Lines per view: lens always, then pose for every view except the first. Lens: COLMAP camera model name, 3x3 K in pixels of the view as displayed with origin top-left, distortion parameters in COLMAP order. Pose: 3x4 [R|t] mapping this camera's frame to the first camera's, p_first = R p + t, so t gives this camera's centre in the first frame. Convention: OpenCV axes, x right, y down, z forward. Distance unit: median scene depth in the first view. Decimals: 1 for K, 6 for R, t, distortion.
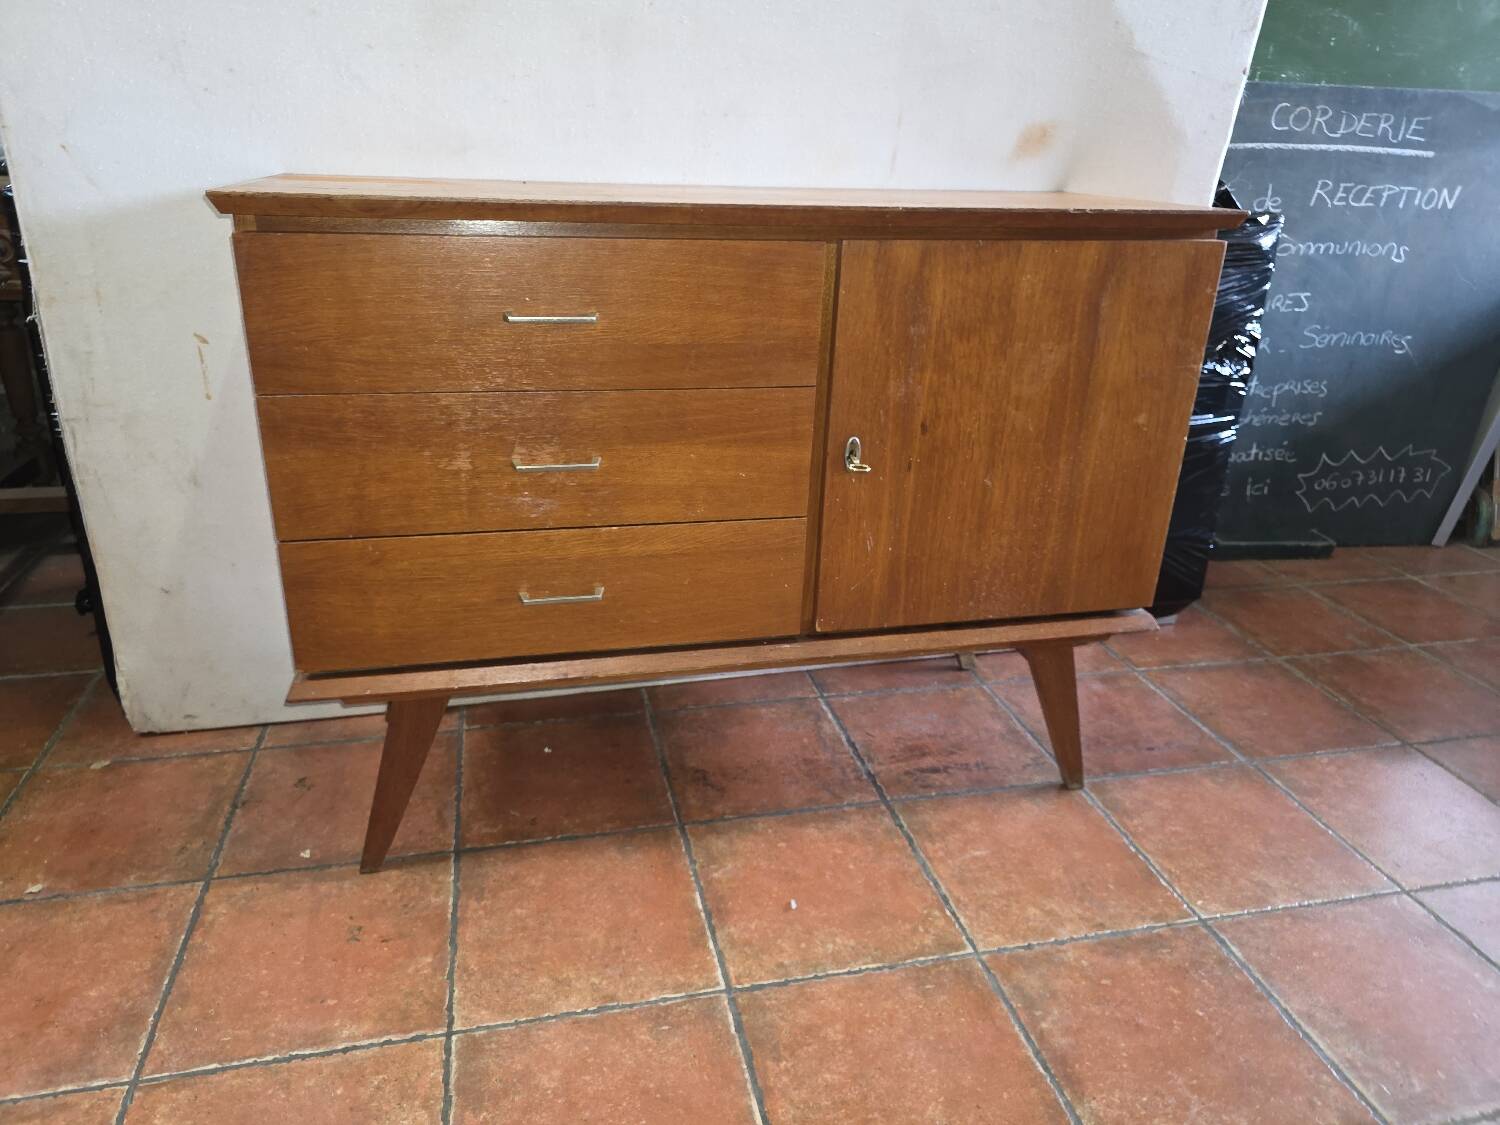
lens RADIAL K [[1019.1, 0, 733.7], [0, 1019.1, 554.8], [0, 0, 1]] dist [0.028363, -0.023037]
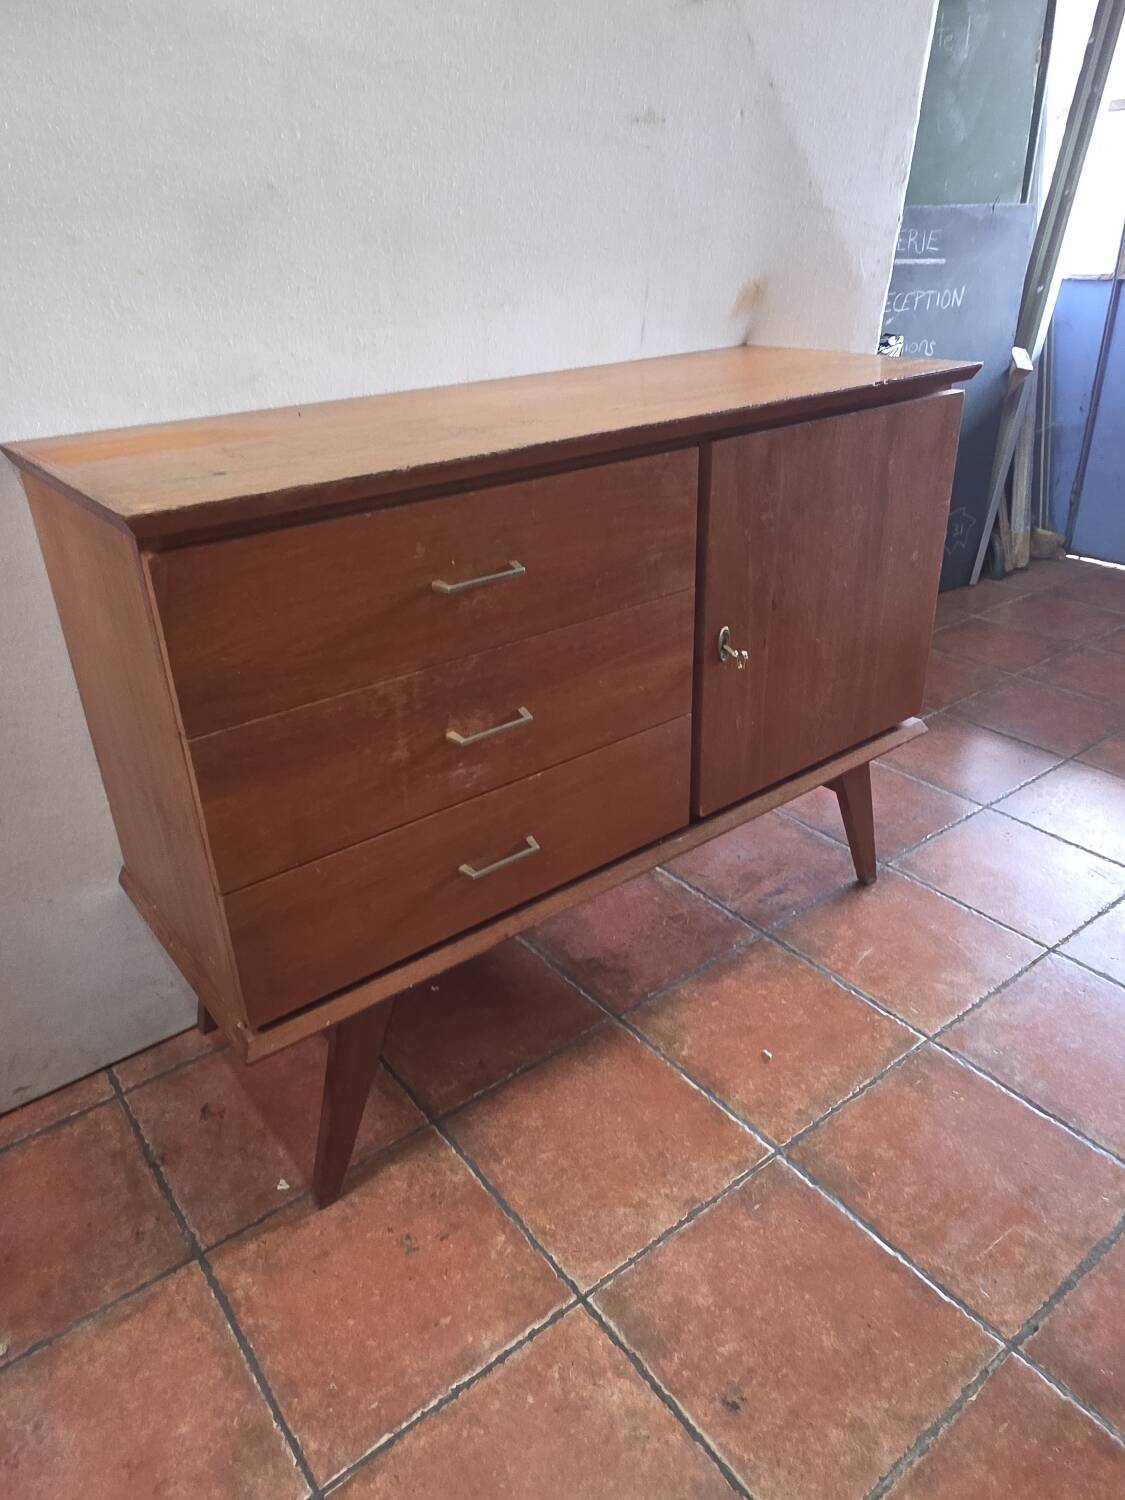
lens RADIAL K [[1020.4, 0, 557.9], [0, 1020.4, 735.2], [0, 0, 1]] dist [0.002998, -0.001782]
pose [[0.909523, -0.238725, 0.340262, -0.444708], [0.212983, 0.970650, 0.111695, -0.156318], [-0.356940, -0.029119, 0.933673, 0.089518]]
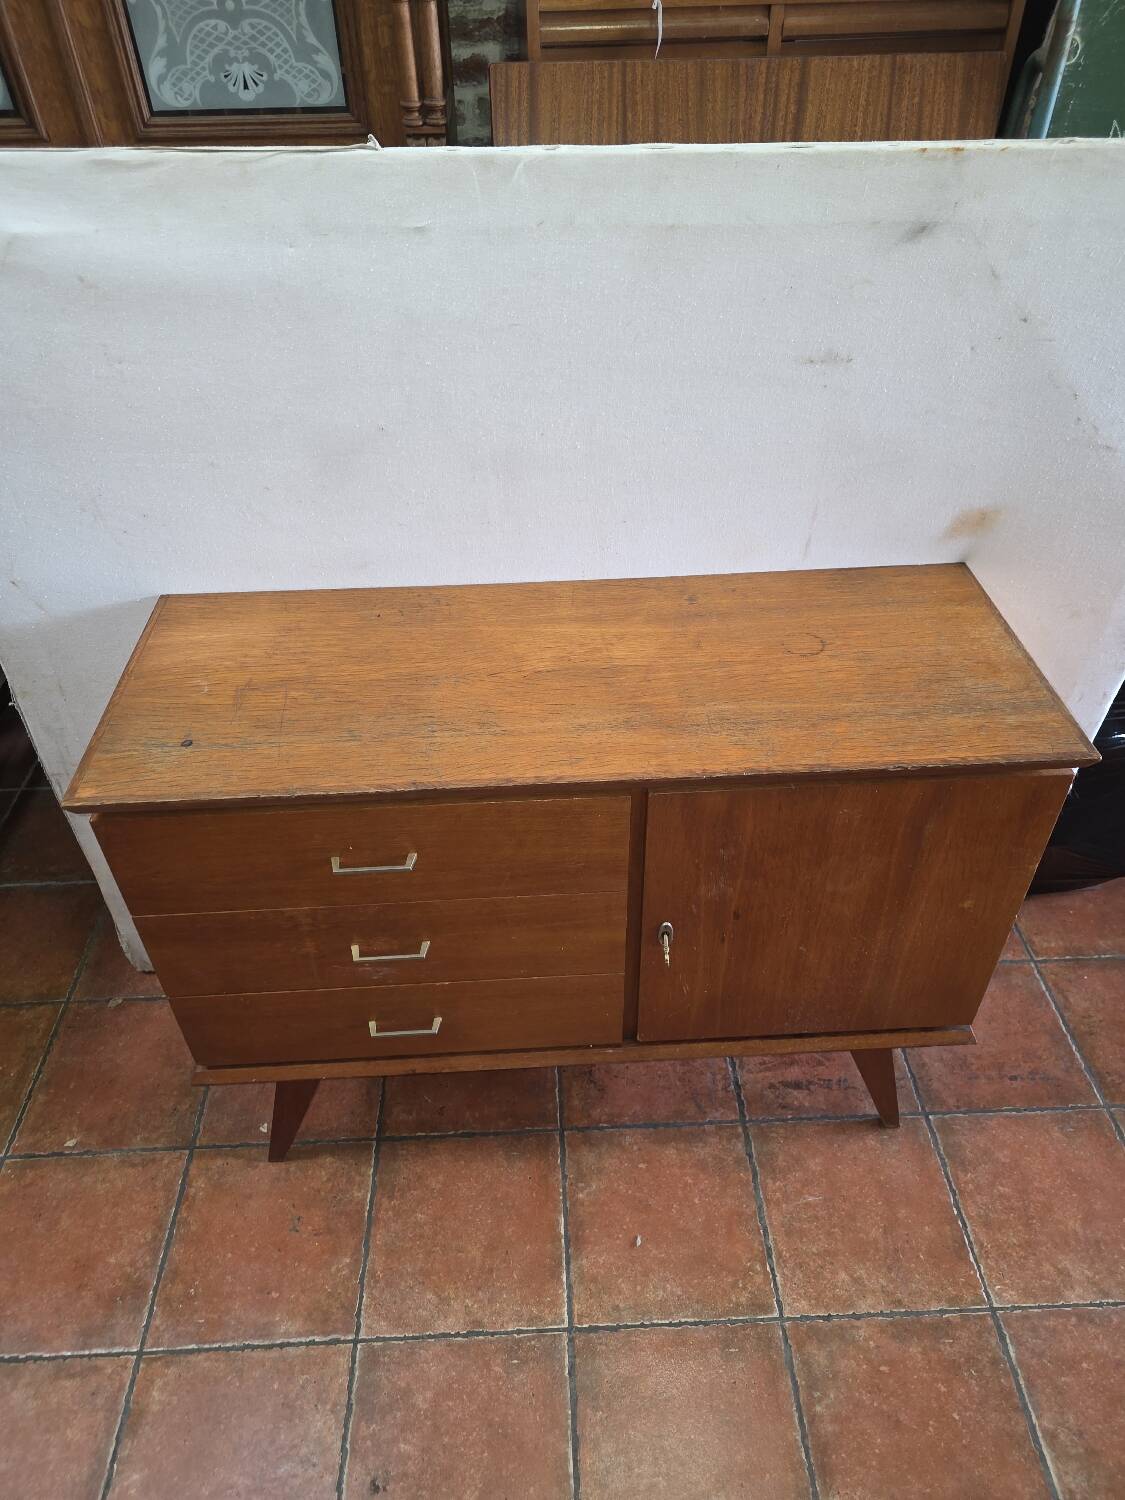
lens RADIAL K [[1015.4, 0, 567.6], [0, 1015.4, 749.4], [0, 0, 1]] dist [0.032729, -0.025059]
pose [[0.982719, 0.082755, -0.165578, 0.132786], [-0.027274, 0.949470, 0.312670, -0.607536], [0.183086, -0.302751, 0.935319, 0.031877]]
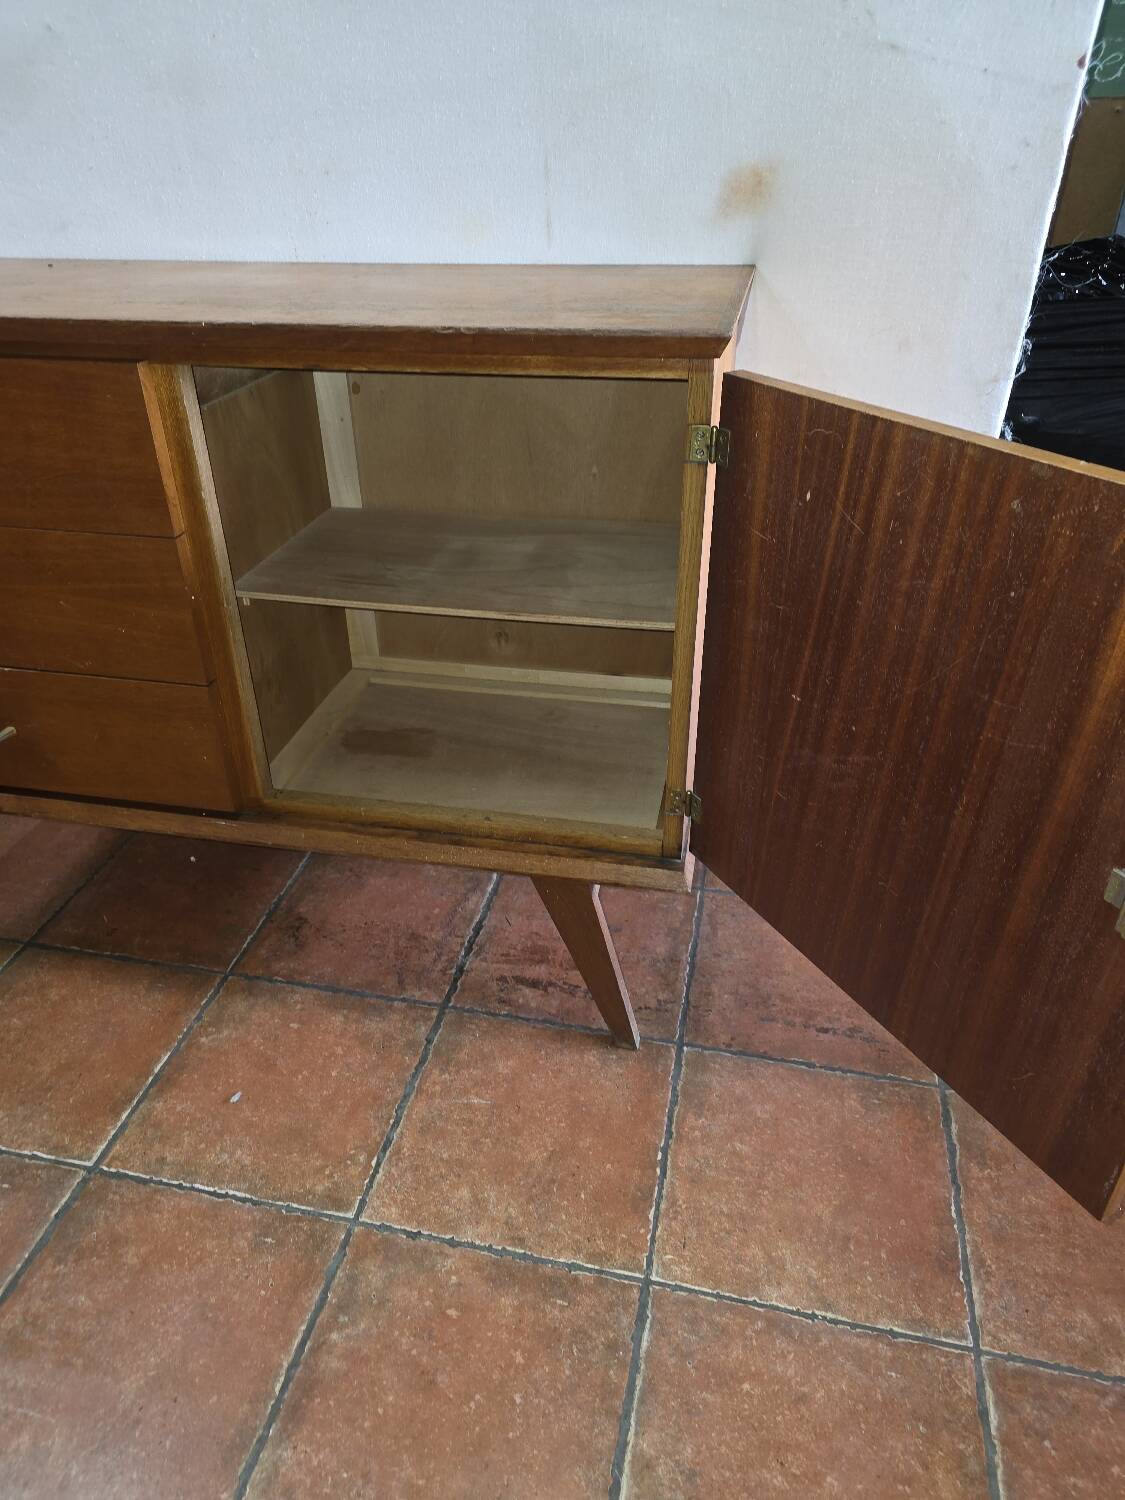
lens RADIAL K [[1009.5, 0, 556.1], [0, 1009.5, 749.2], [0, 0, 1]] dist [0.050576, -0.047604]
pose [[0.902853, 0.184917, -0.388153, 0.645726], [-0.121135, 0.975617, 0.183024, -0.177783], [0.412533, -0.118225, 0.903238, 0.334001]]
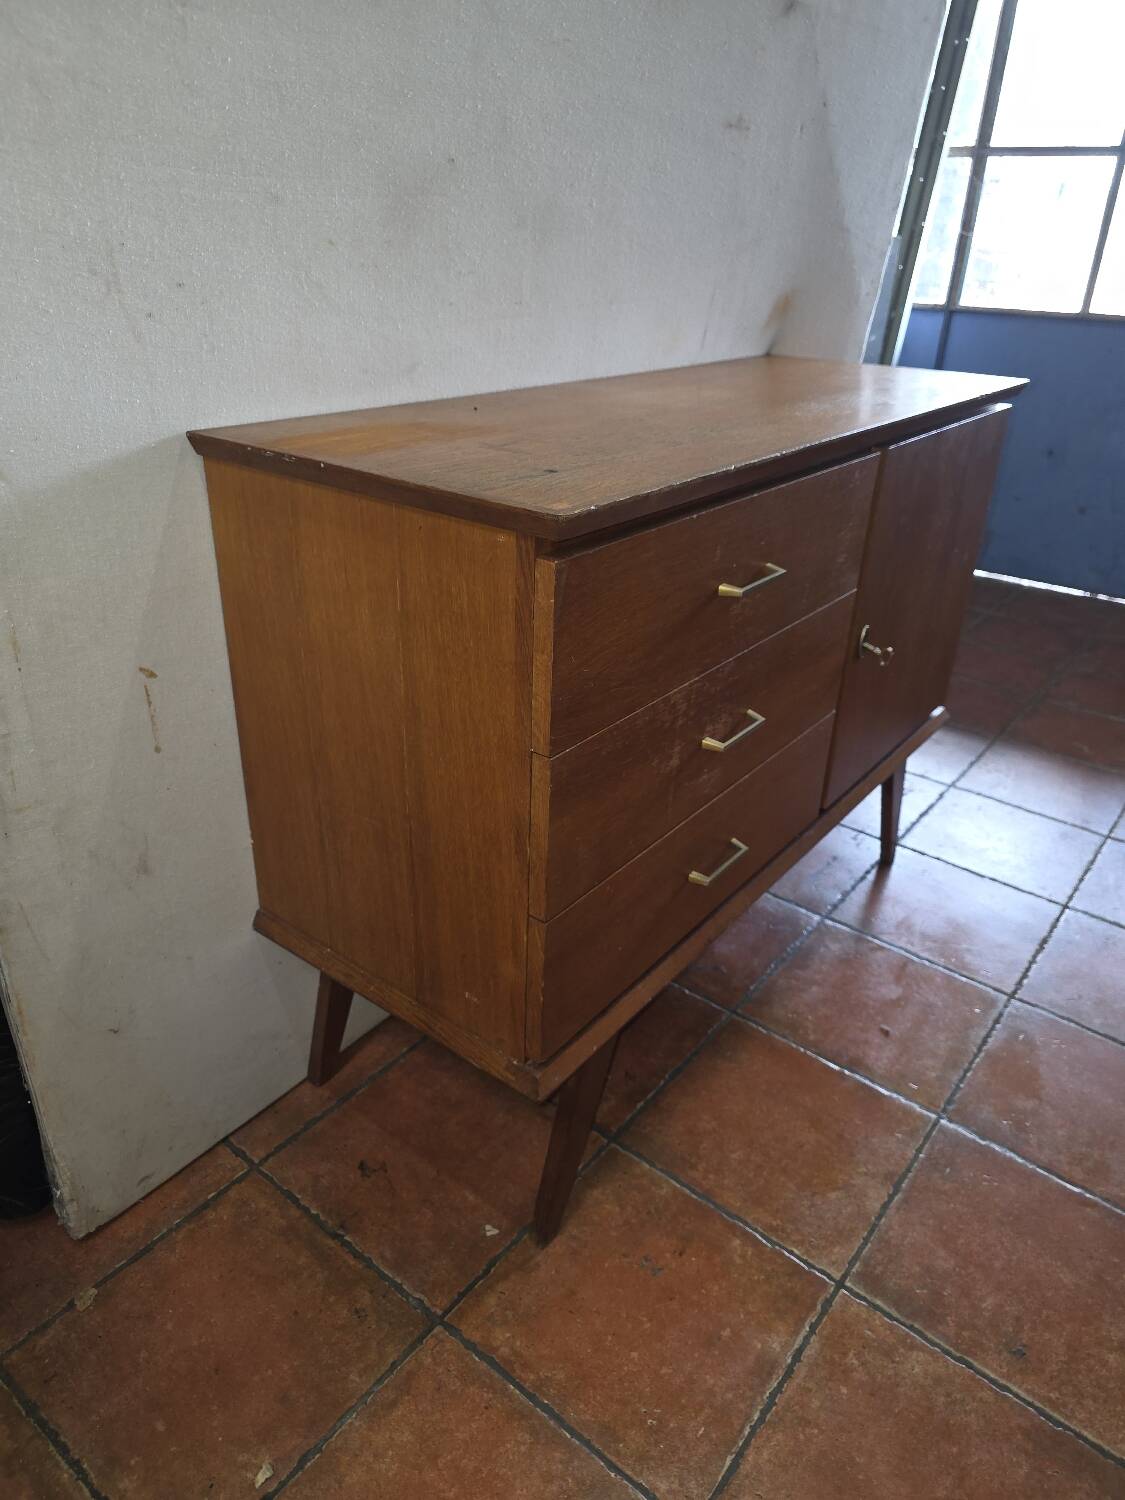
lens RADIAL K [[1017.8, 0, 571.2], [0, 1017.8, 748.1], [0, 0, 1]] dist [0.022276, -0.018339]
pose [[0.773216, -0.288715, 0.564607, -0.794285], [0.227824, 0.957376, 0.177560, -0.247738], [-0.591805, -0.008661, 0.806034, 0.304987]]
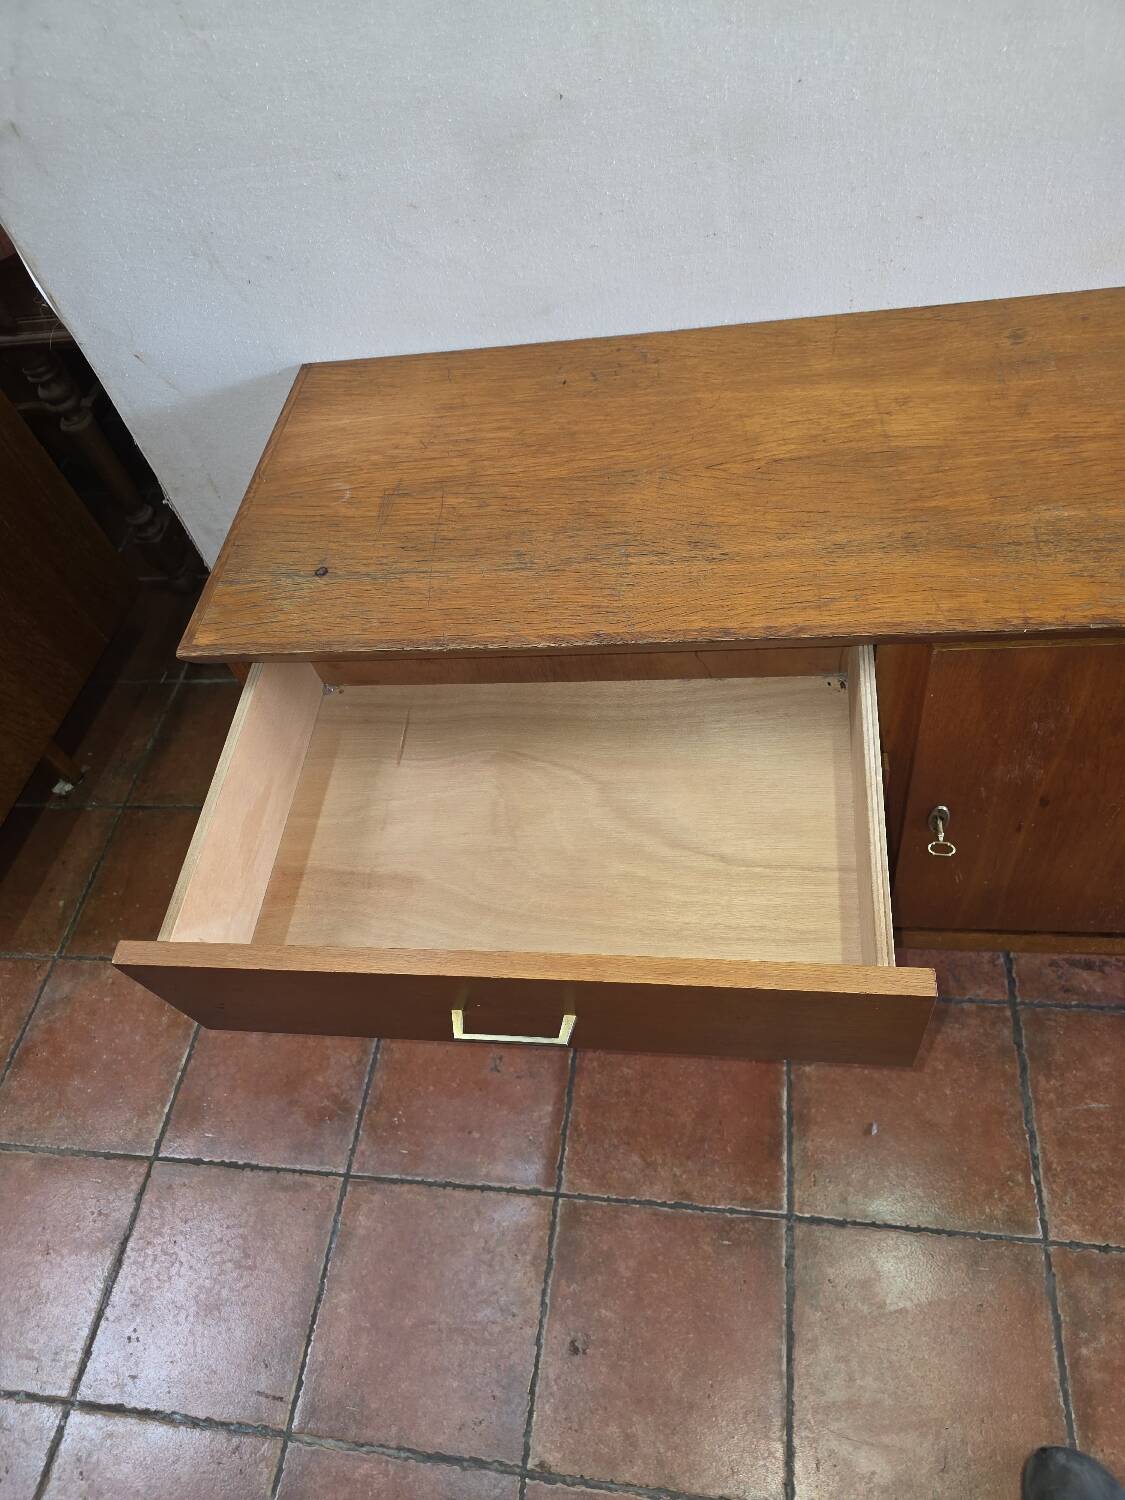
lens RADIAL K [[1019.1, 0, 568.1], [0, 1019.1, 759.2], [0, 0, 1]] dist [0.028363, -0.023037]
pose [[0.920314, 0.164344, -0.354984, 0.083339], [0.057905, 0.840237, 0.539119, -0.585192], [0.386872, -0.516714, 0.763765, 0.281172]]
